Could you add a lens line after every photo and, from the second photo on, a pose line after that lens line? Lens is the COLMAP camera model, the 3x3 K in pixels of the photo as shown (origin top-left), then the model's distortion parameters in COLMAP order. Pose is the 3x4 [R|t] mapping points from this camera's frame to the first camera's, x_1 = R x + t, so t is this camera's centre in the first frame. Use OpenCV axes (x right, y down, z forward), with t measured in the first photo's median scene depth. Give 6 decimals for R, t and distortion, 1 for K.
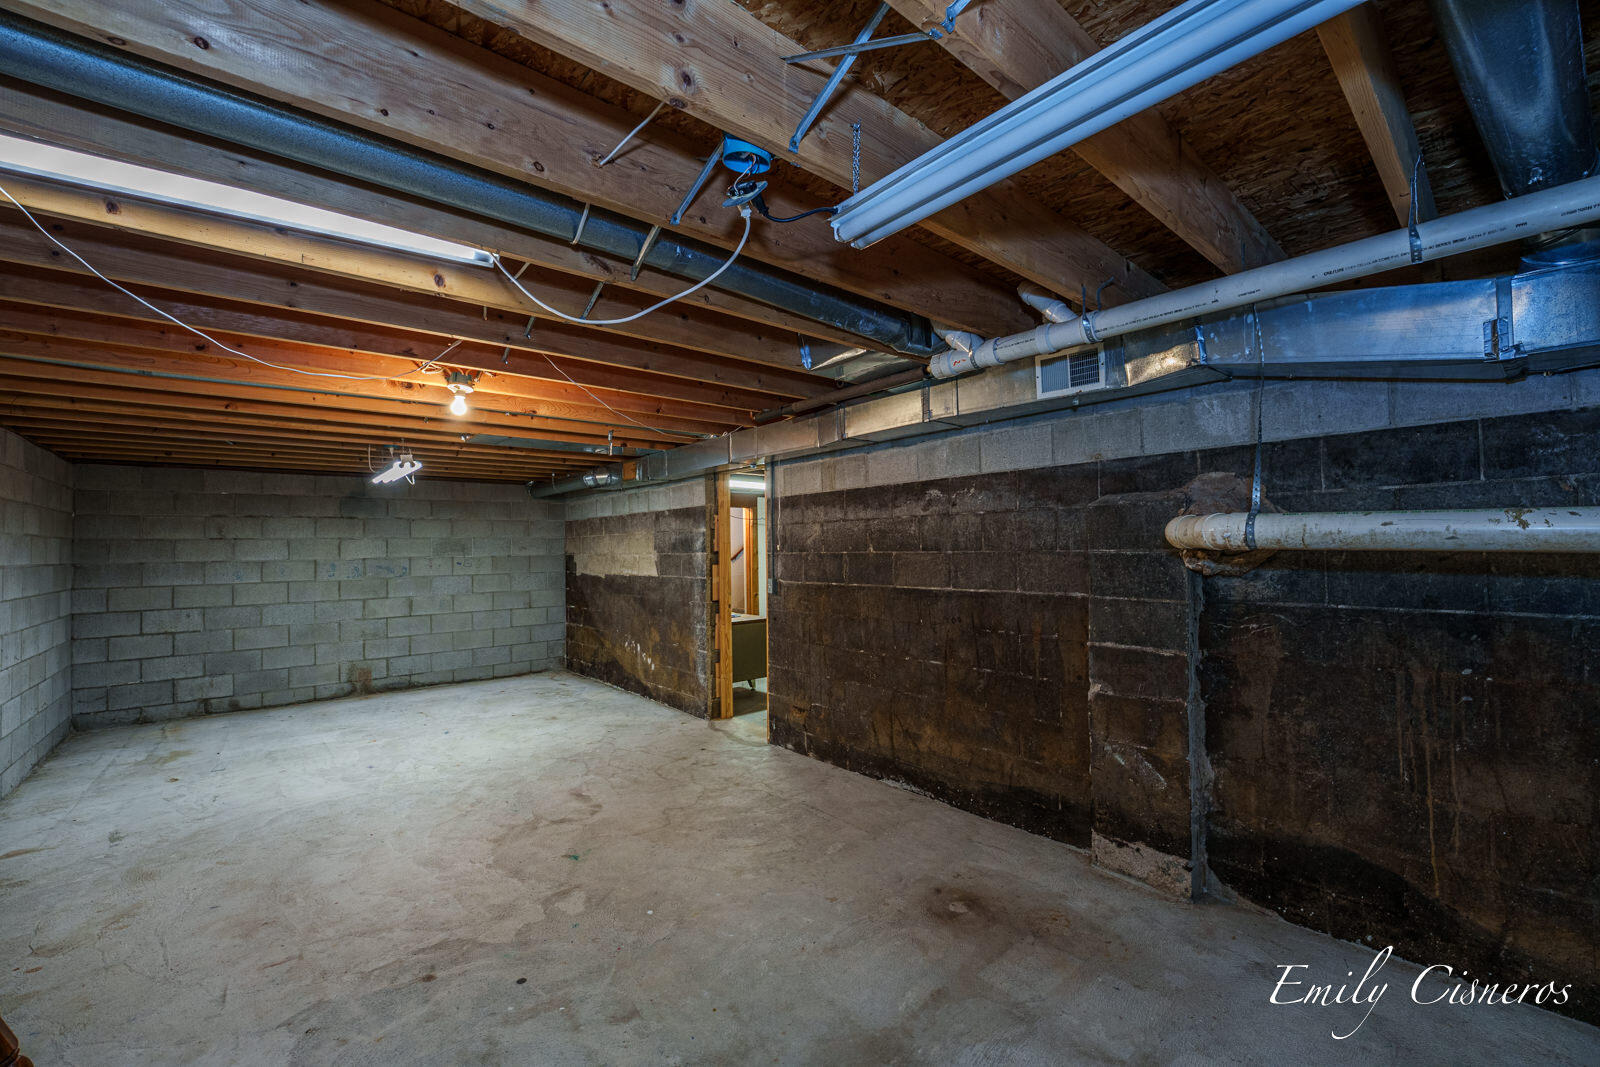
lens RADIAL K [[662.1, 0, 802.3], [0, 662.1, 548.1], [0, 0, 1]] dist [-0.042406, 0.000208]
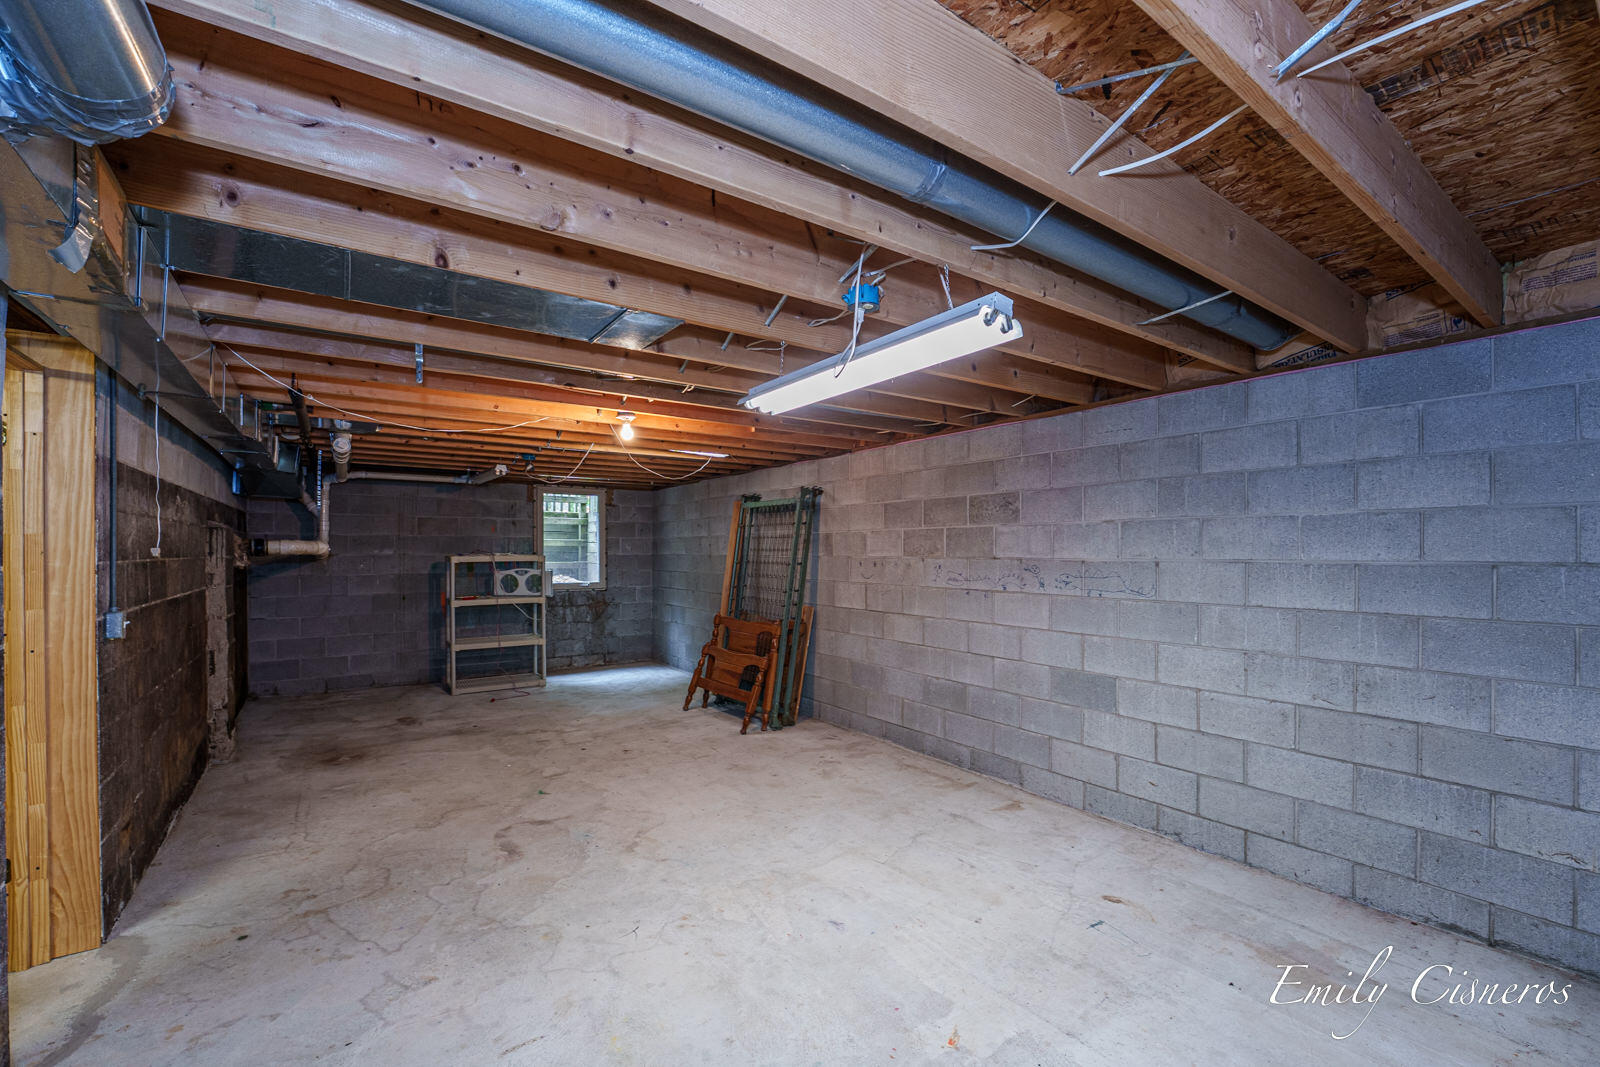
lens RADIAL K [[662.1, 0, 802.3], [0, 662.1, 548.1], [0, 0, 1]] dist [-0.042406, 0.000208]
pose [[-0.996086, 0.010351, 0.087777, -0.857605], [0.009544, 0.999908, -0.009608, 0.010575], [-0.087868, -0.008733, -0.996094, 1.964017]]
